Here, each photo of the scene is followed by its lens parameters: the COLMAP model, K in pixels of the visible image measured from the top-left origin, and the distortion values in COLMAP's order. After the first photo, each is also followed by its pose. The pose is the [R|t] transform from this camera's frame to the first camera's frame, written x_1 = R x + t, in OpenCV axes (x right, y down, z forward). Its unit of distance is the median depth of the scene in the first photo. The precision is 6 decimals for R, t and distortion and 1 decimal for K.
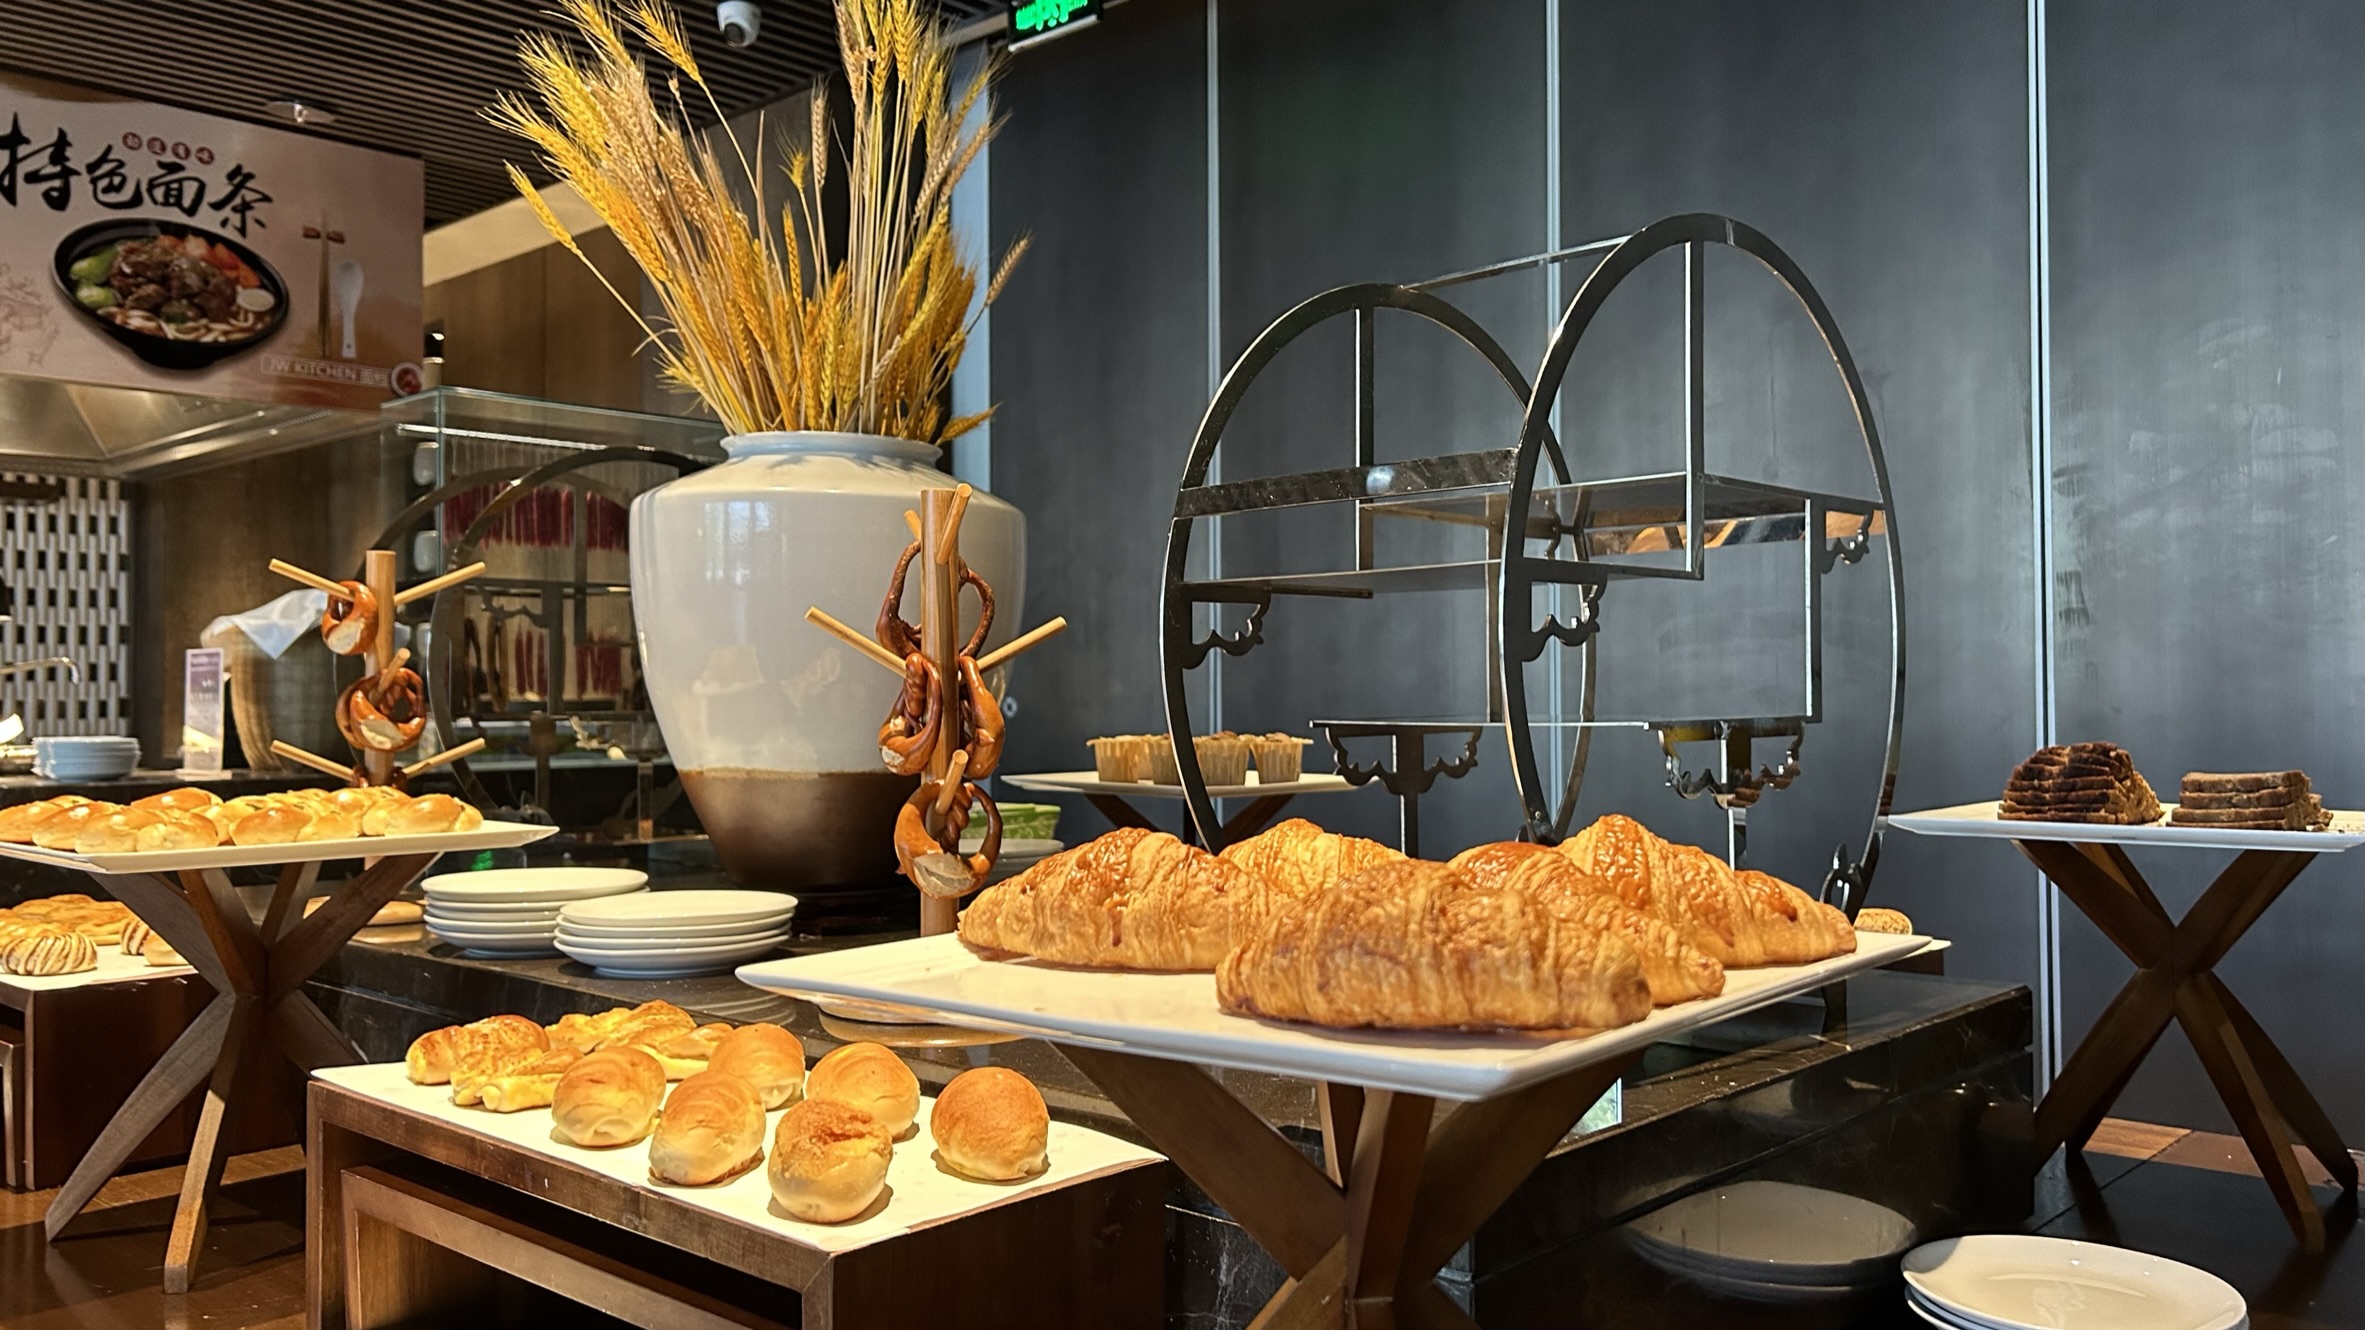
lens RADIAL K [[1796.3, 0, 1179.2], [0, 1796.3, 675.7], [0, 0, 1]] dist [0.014588, 0.004521]
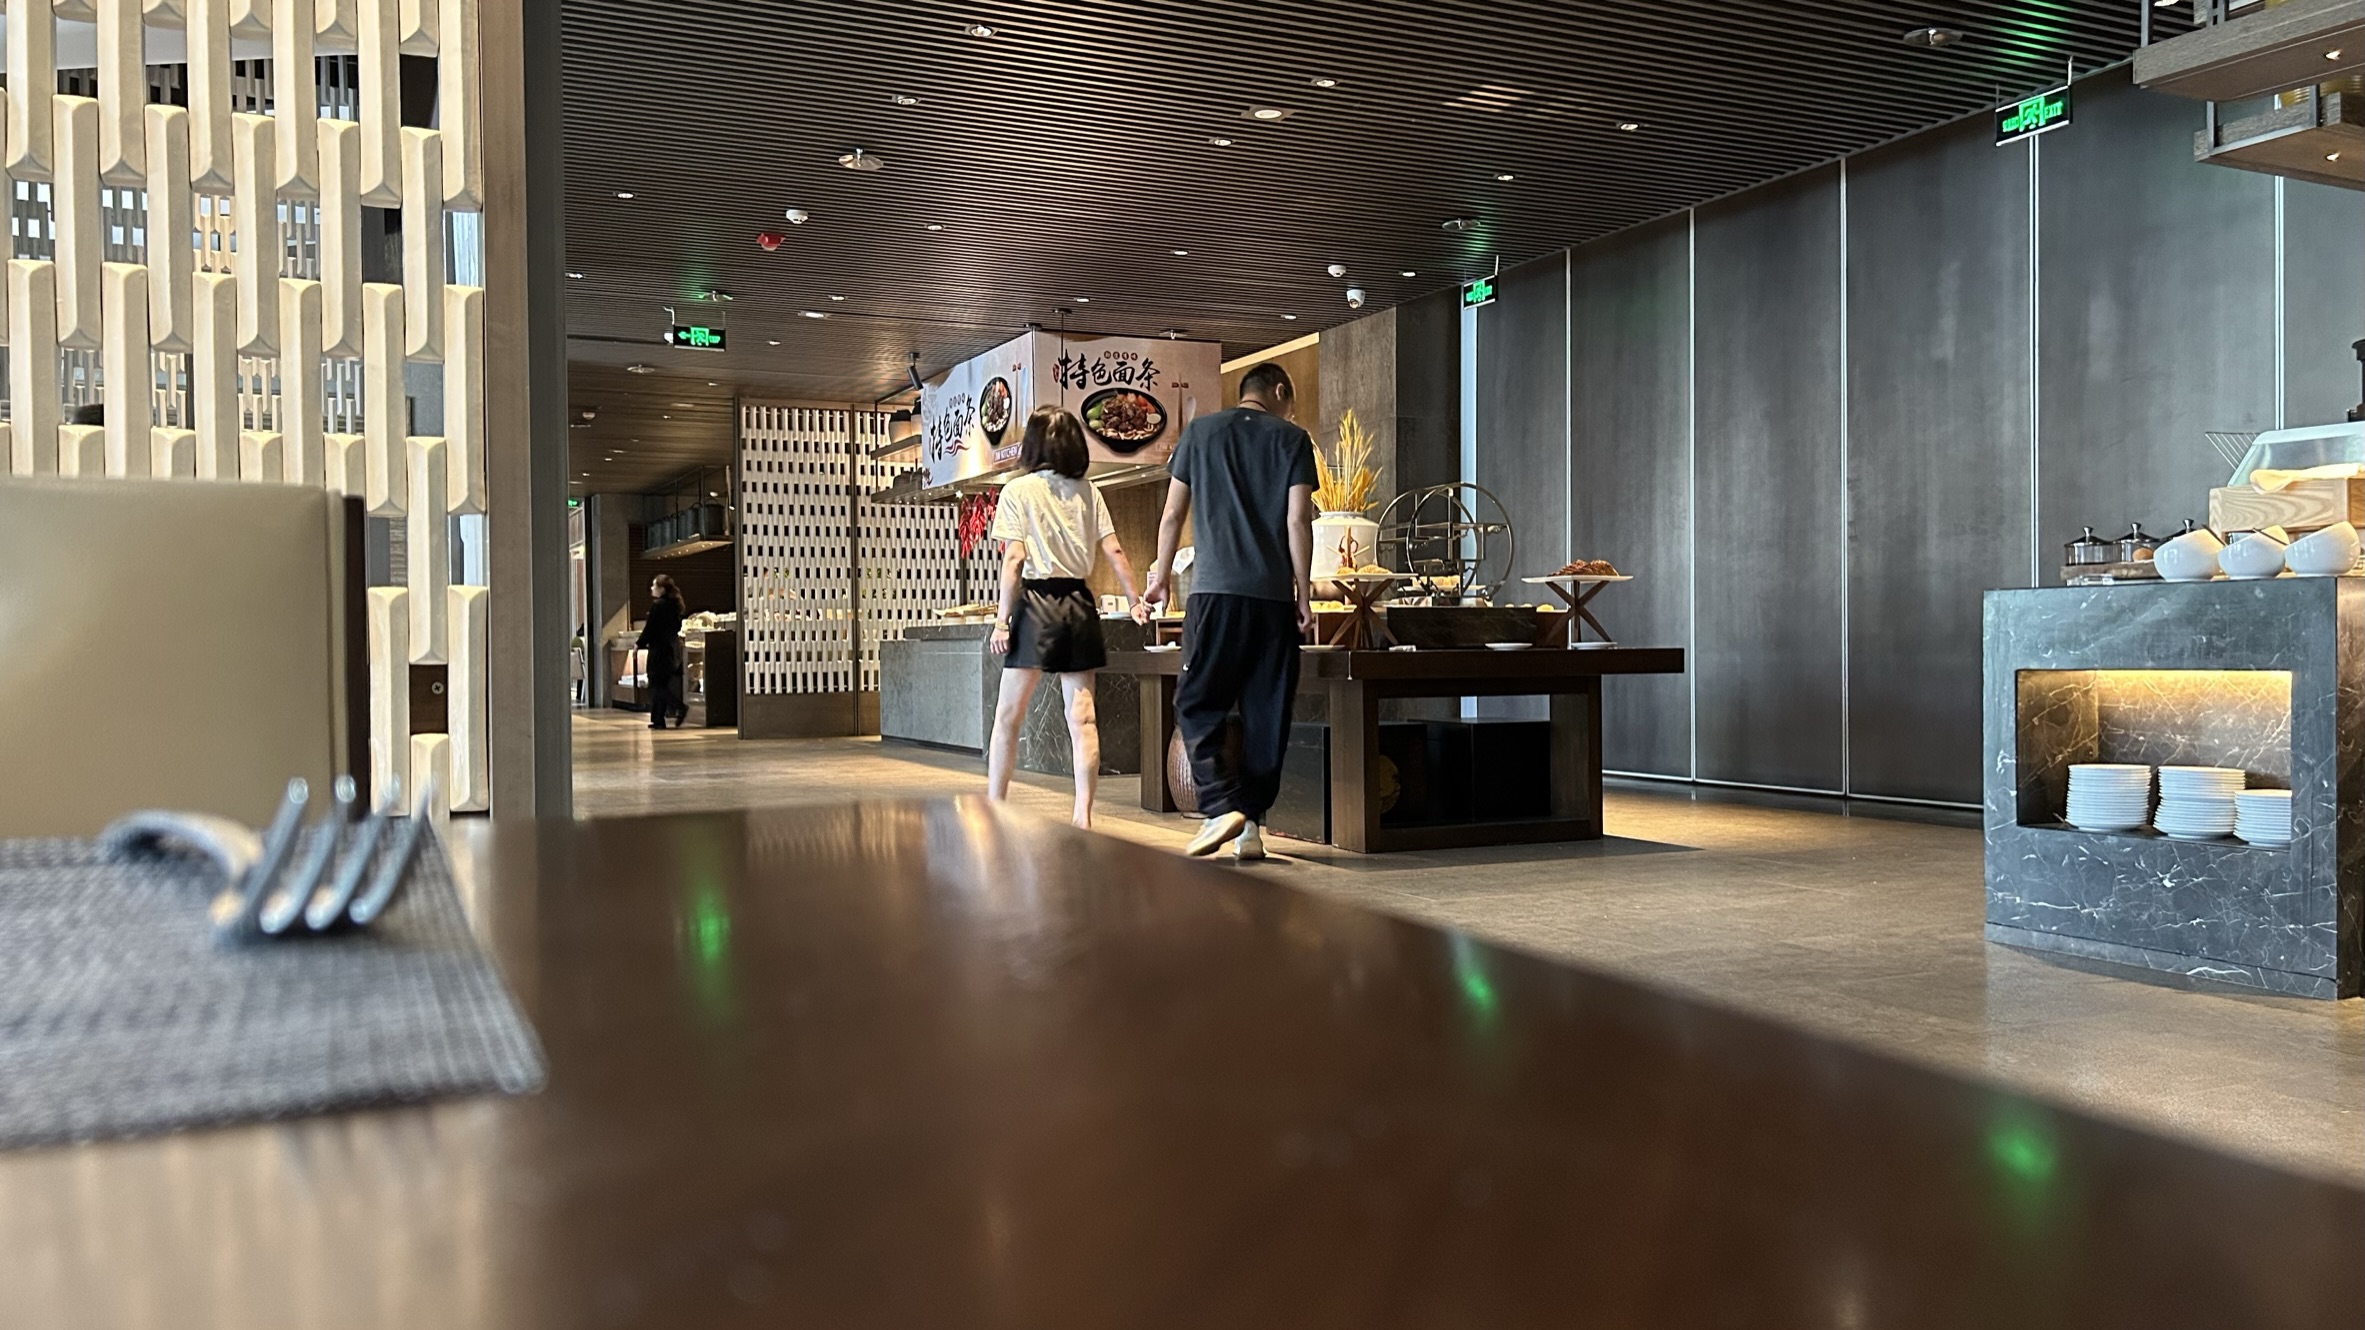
lens RADIAL K [[1796.3, 0, 1179.5], [0, 1796.3, 664.0], [0, 0, 1]] dist [0.014588, 0.004521]
pose [[0.927216, -0.000999, -0.374525, 0.366833], [0.009512, 0.999737, 0.020882, 0.052474], [0.374405, -0.022925, 0.926982, -1.105415]]
